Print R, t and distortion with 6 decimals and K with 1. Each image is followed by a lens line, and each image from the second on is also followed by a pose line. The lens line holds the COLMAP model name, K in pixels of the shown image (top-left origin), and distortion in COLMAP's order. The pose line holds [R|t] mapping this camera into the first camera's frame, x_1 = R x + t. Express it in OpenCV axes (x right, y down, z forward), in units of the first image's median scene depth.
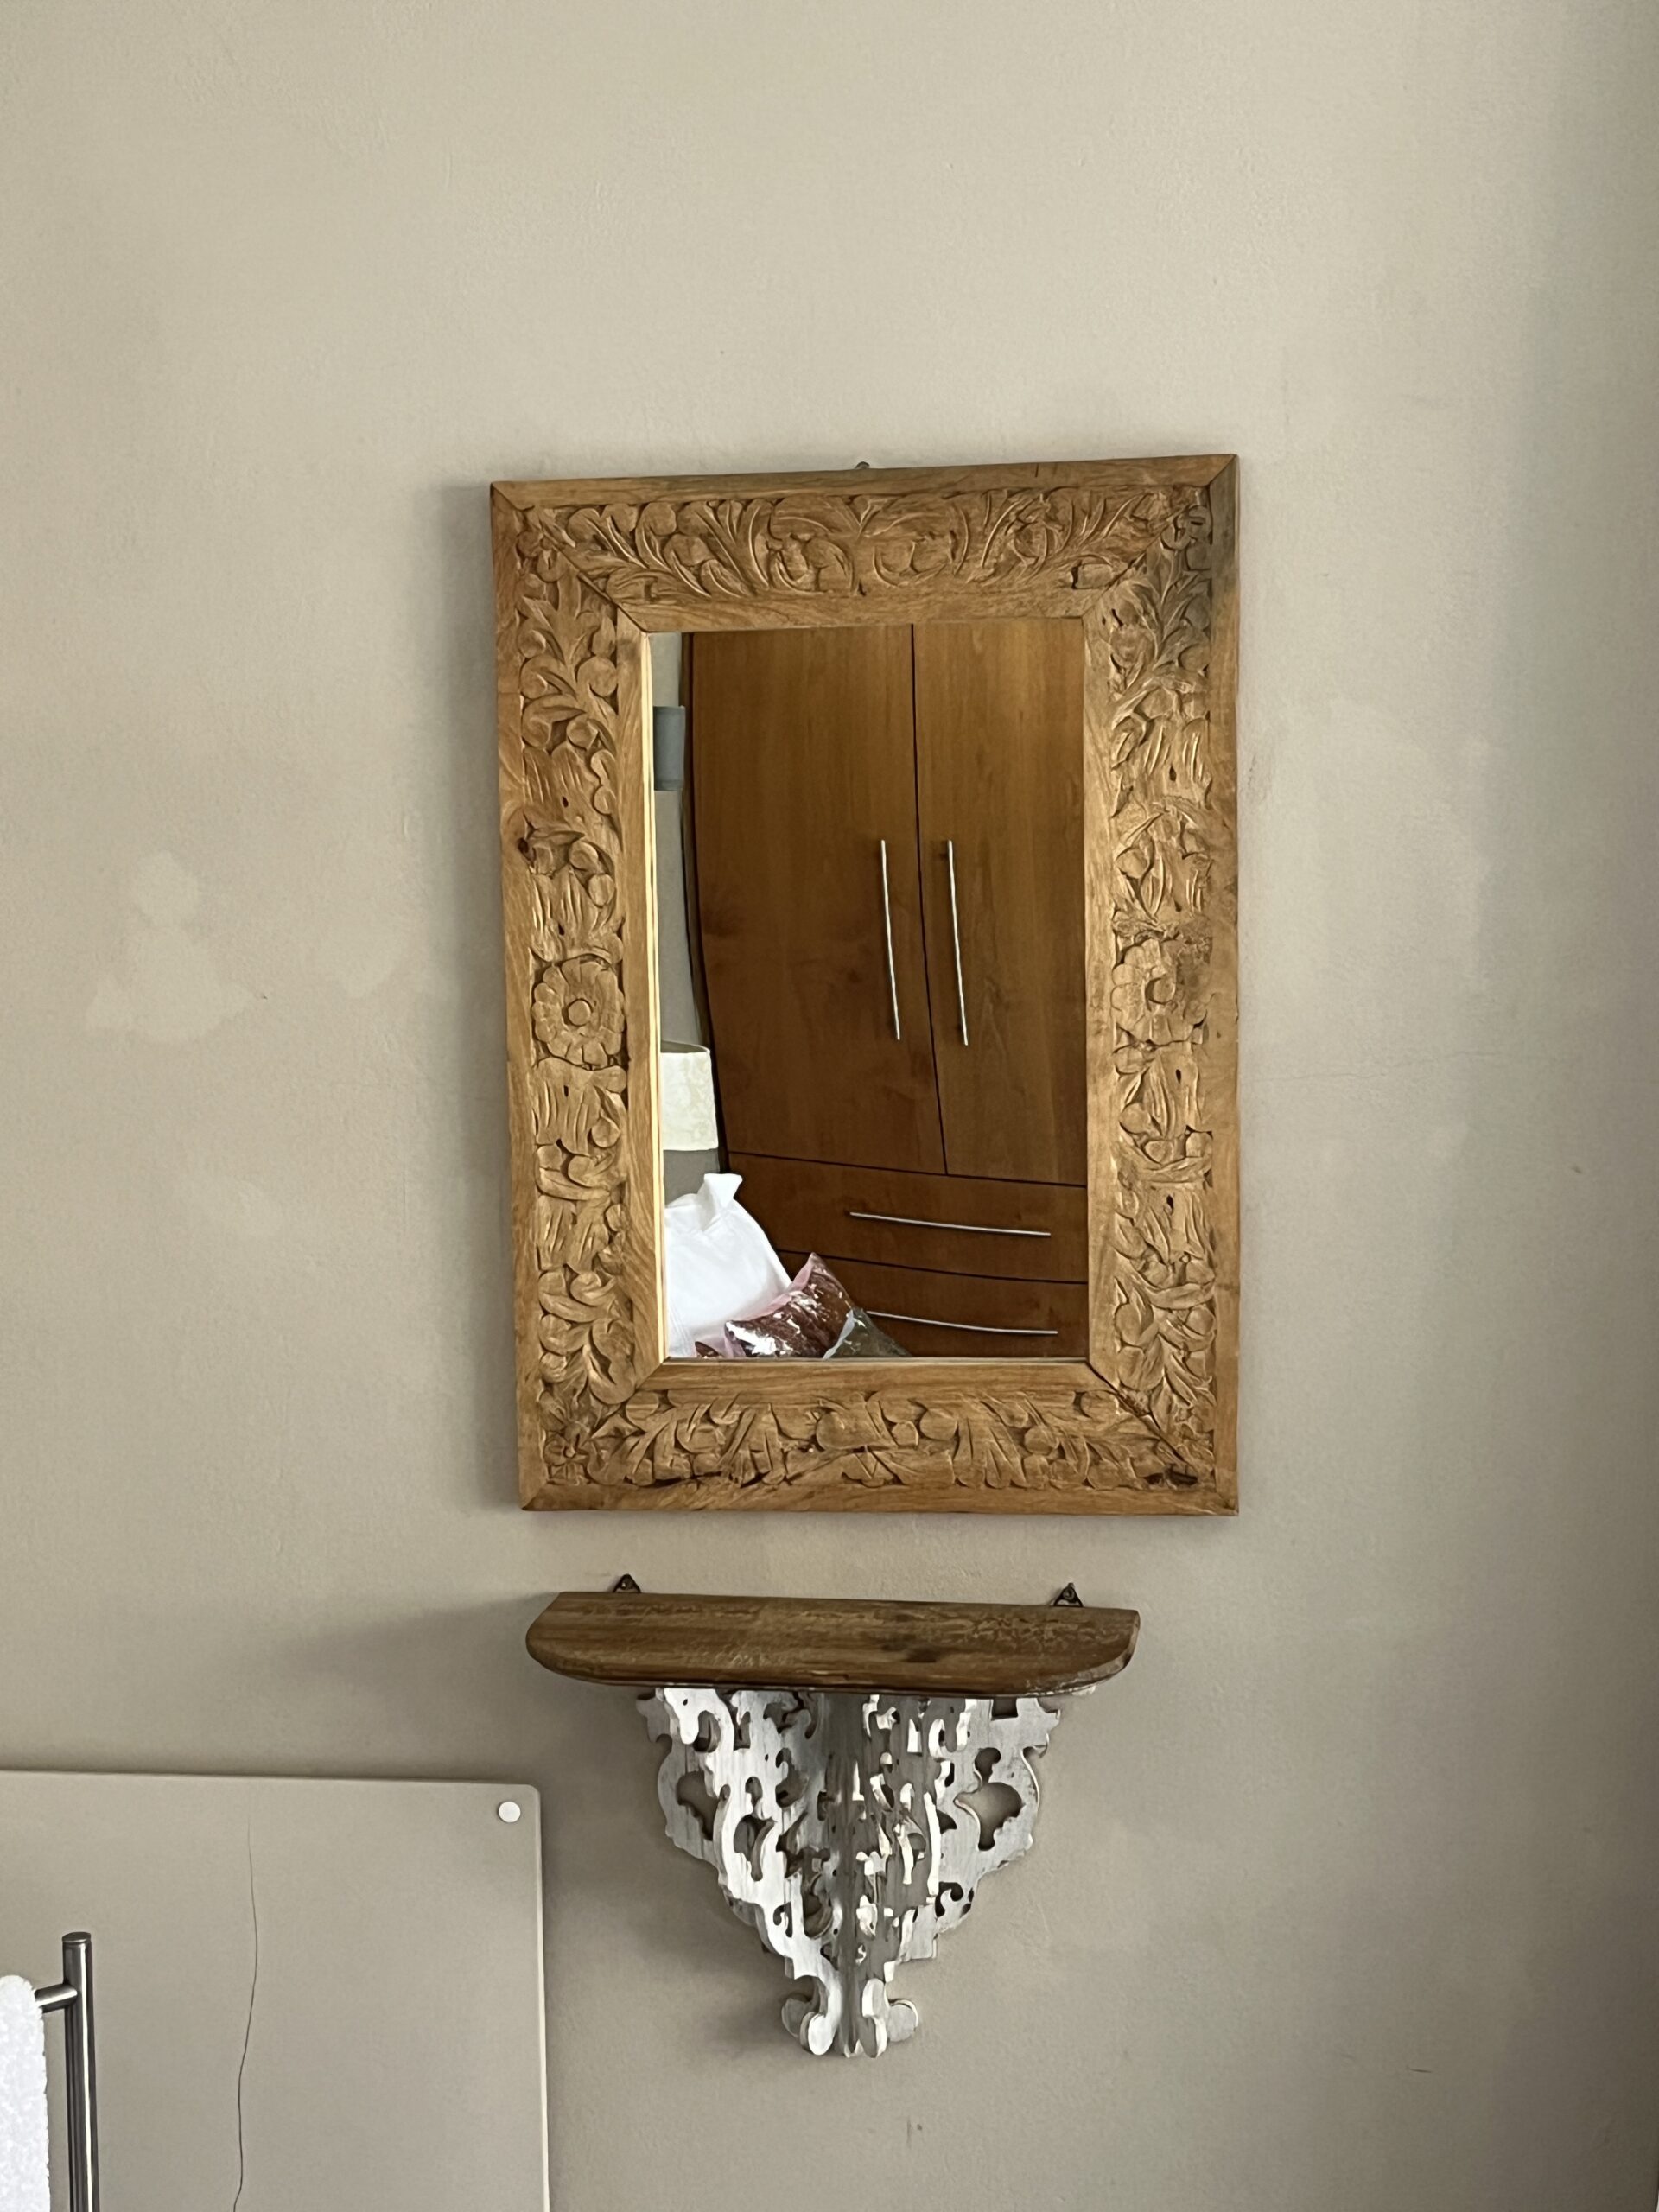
lens RADIAL K [[3401.0, 0, 831.2], [0, 3401.0, 1110.4], [0, 0, 1]] dist [0.043057, 0.000000]
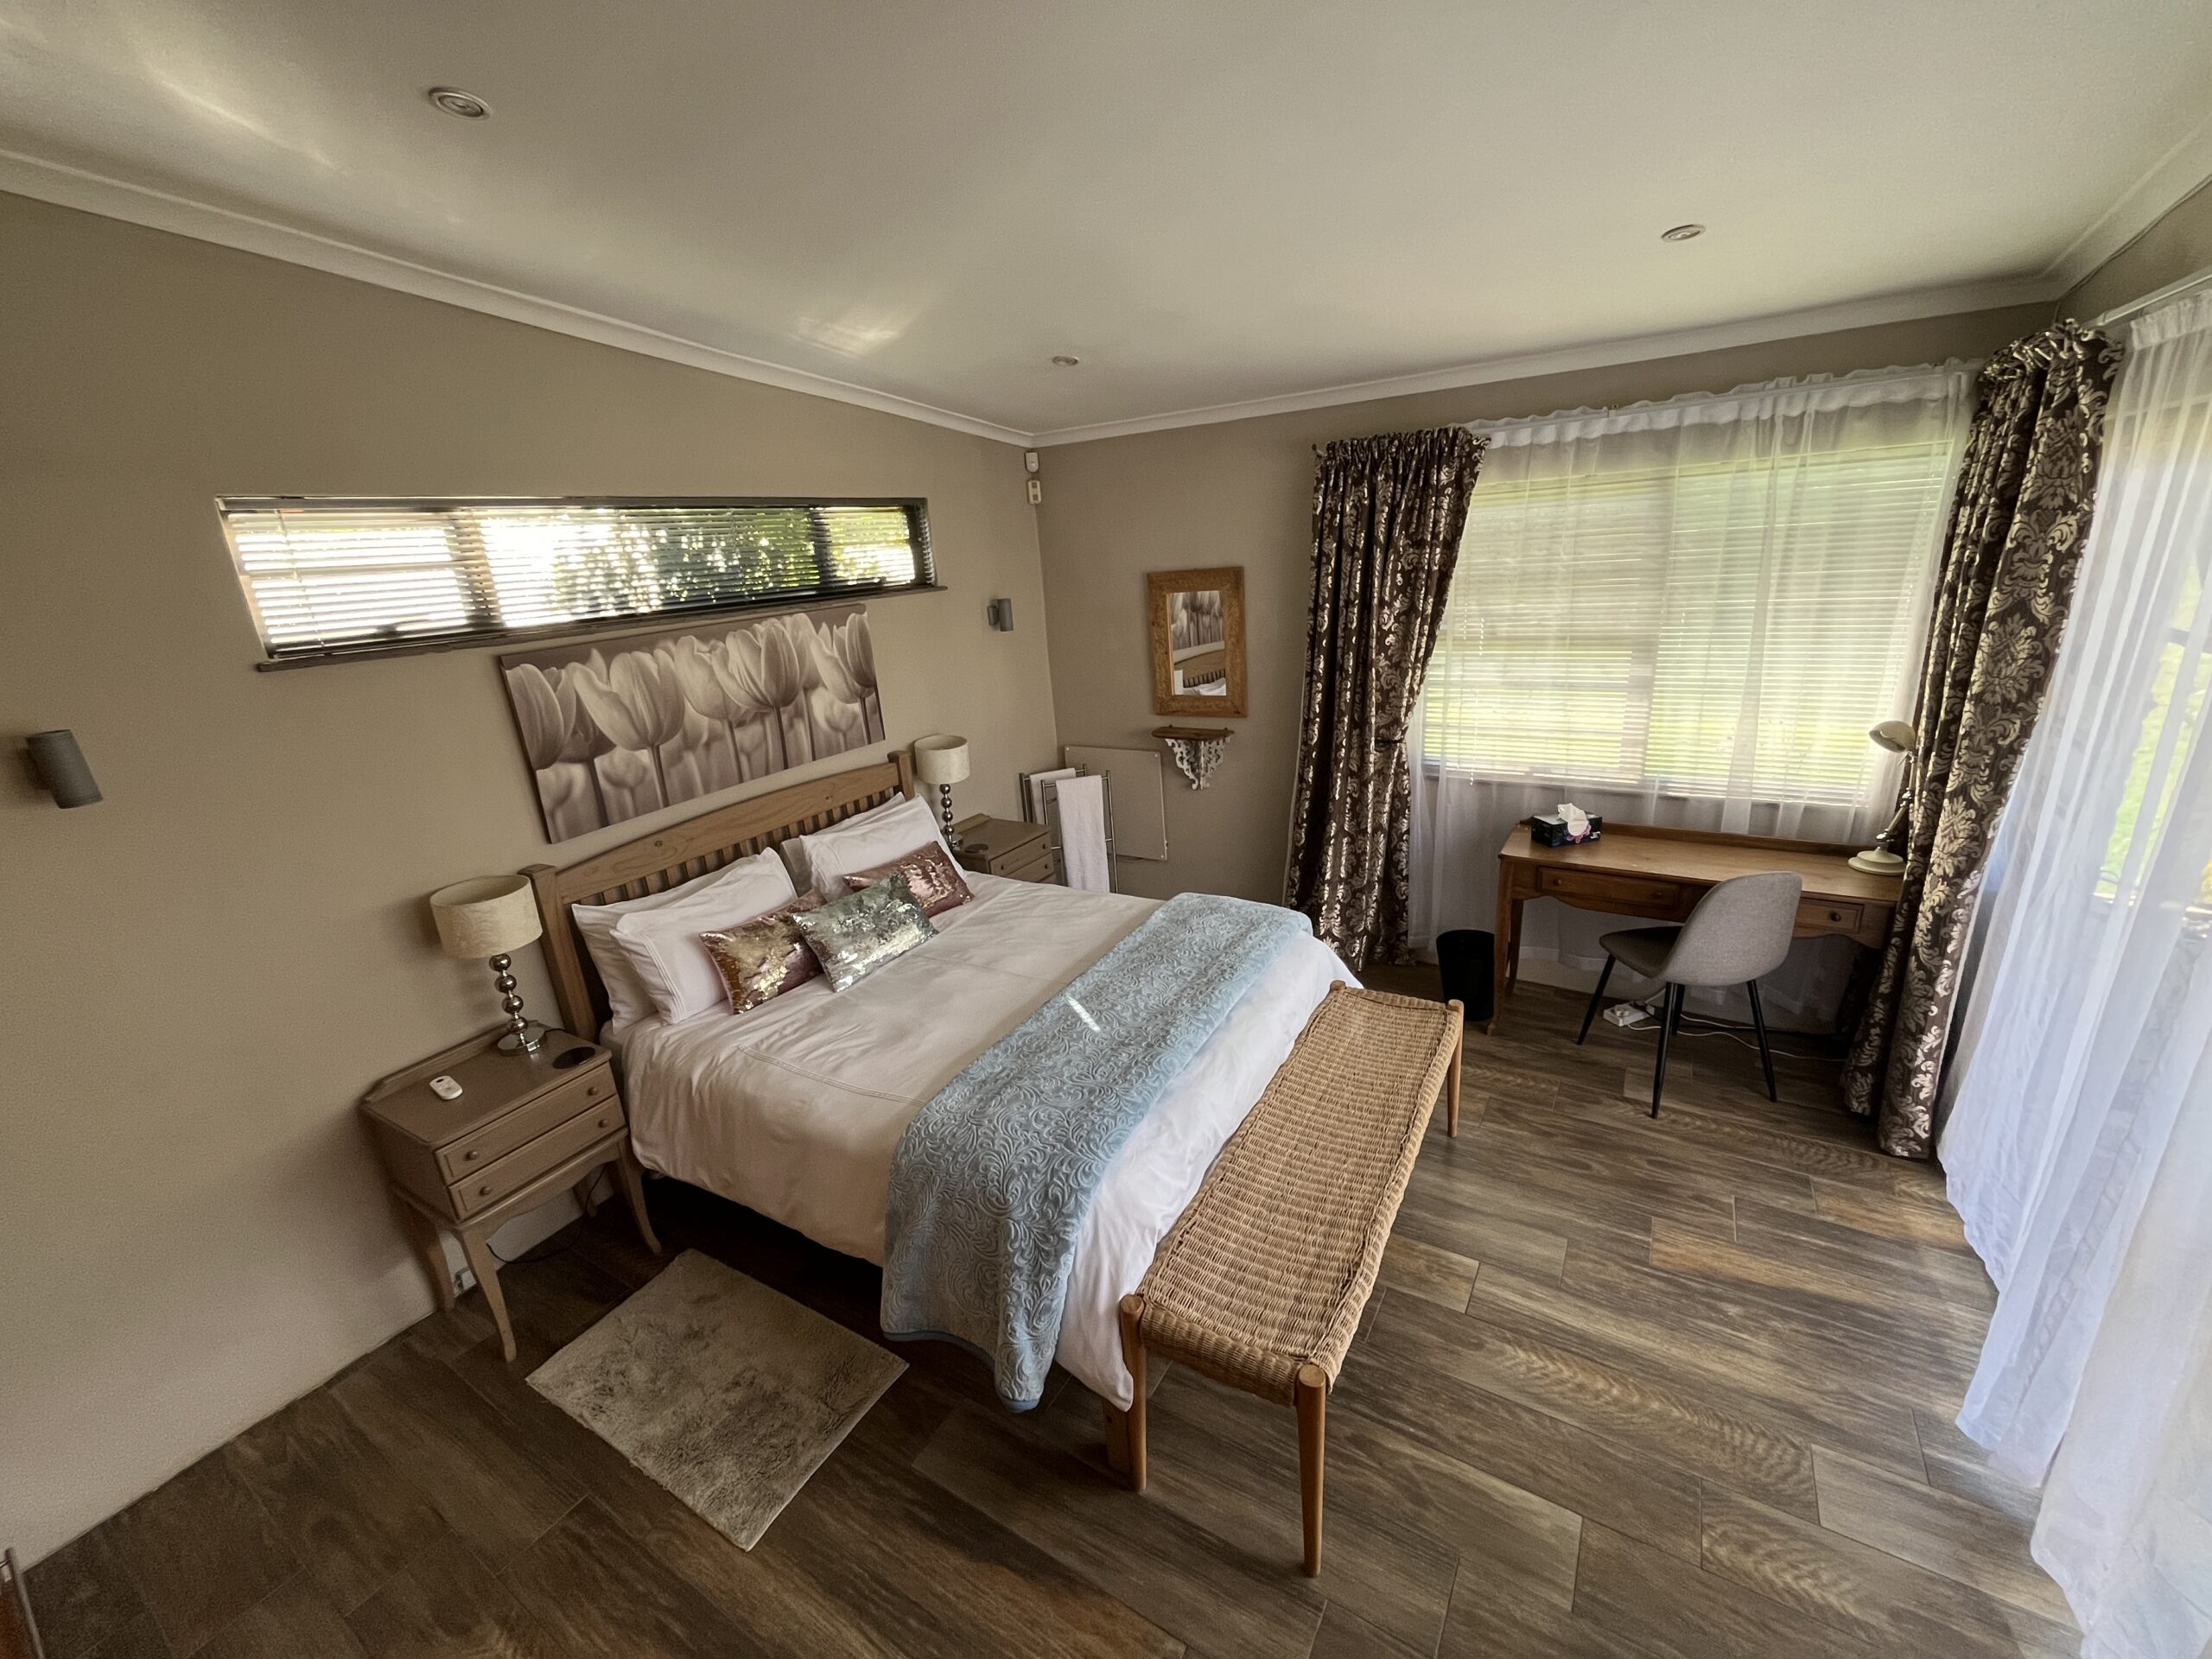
lens RADIAL K [[895.1, 0, 1107.9], [0, 895.1, 828.5], [0, 0, 1]] dist [-0.001596, -0.000346]
pose [[0.919318, 0.066033, -0.387936, 0.597913], [0.030151, 0.971103, 0.236749, -0.109486], [0.392359, -0.229345, 0.890761, -0.850117]]
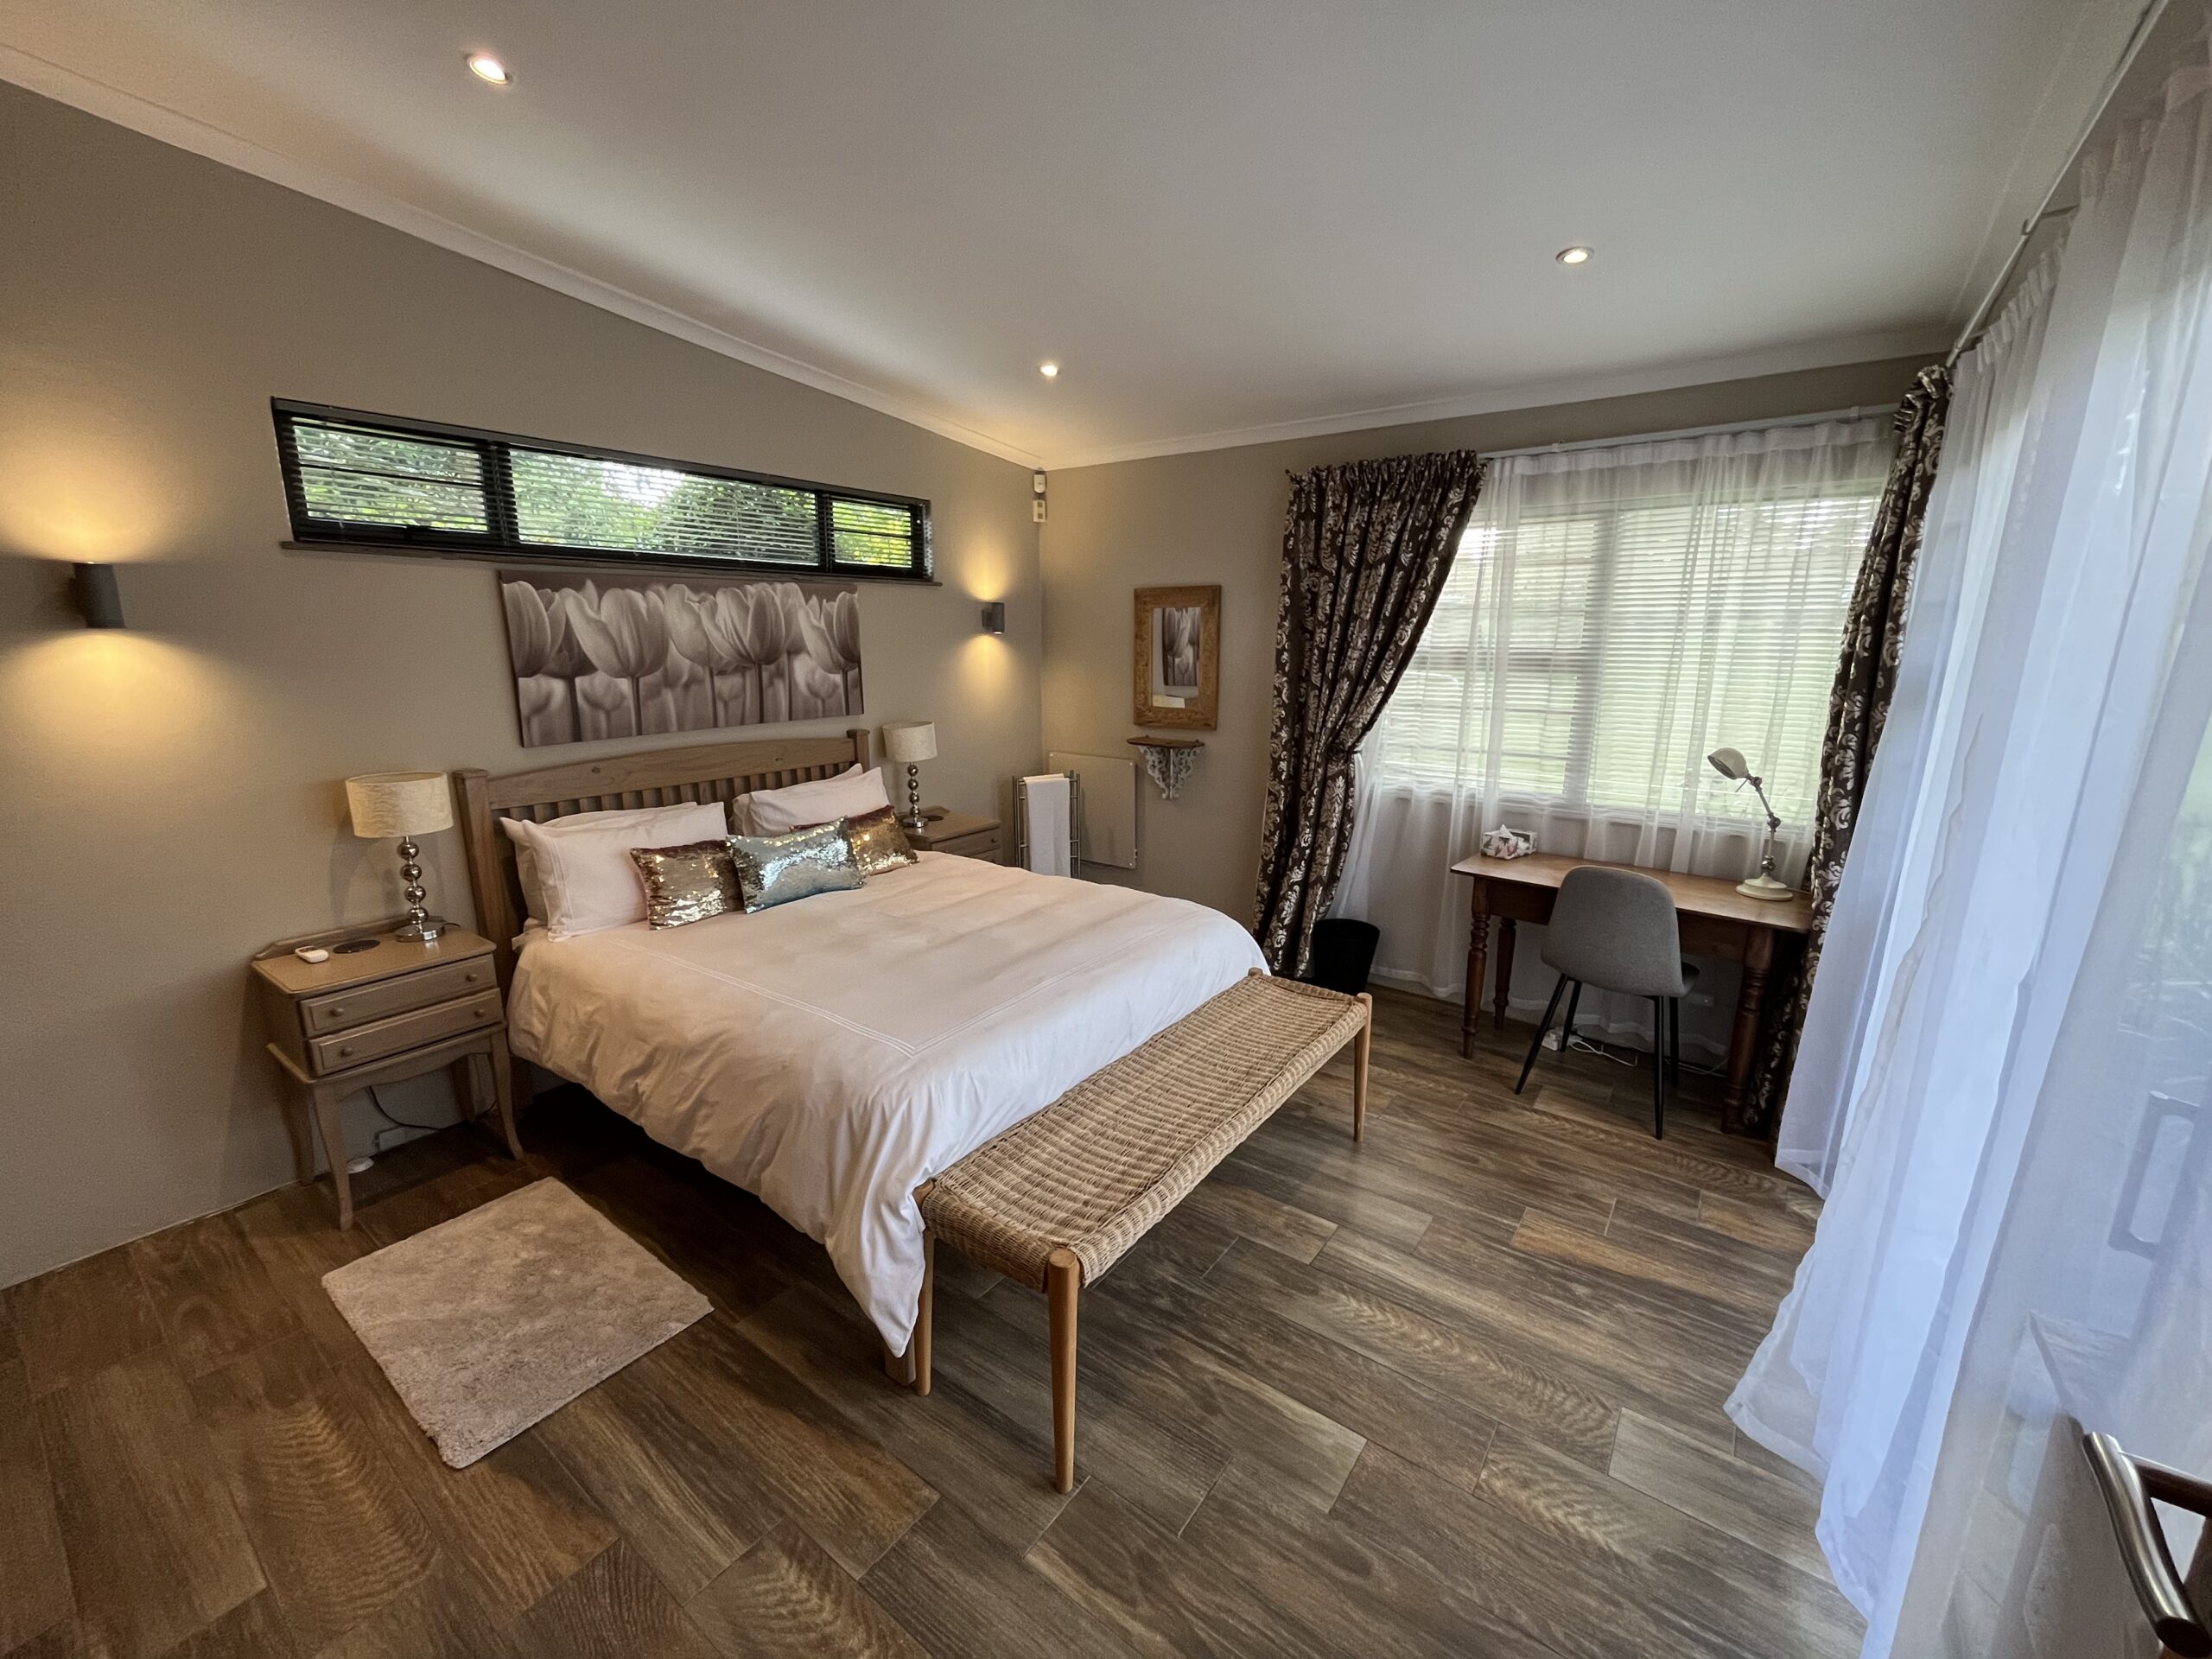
lens RADIAL K [[895.1, 0, 1107.6], [0, 895.1, 829.9], [0, 0, 1]] dist [-0.001596, -0.000346]
pose [[0.886423, 0.112528, -0.448989, 0.812699], [-0.049410, 0.987461, 0.149934, 0.051663], [0.460230, -0.110720, 0.880868, -0.857099]]
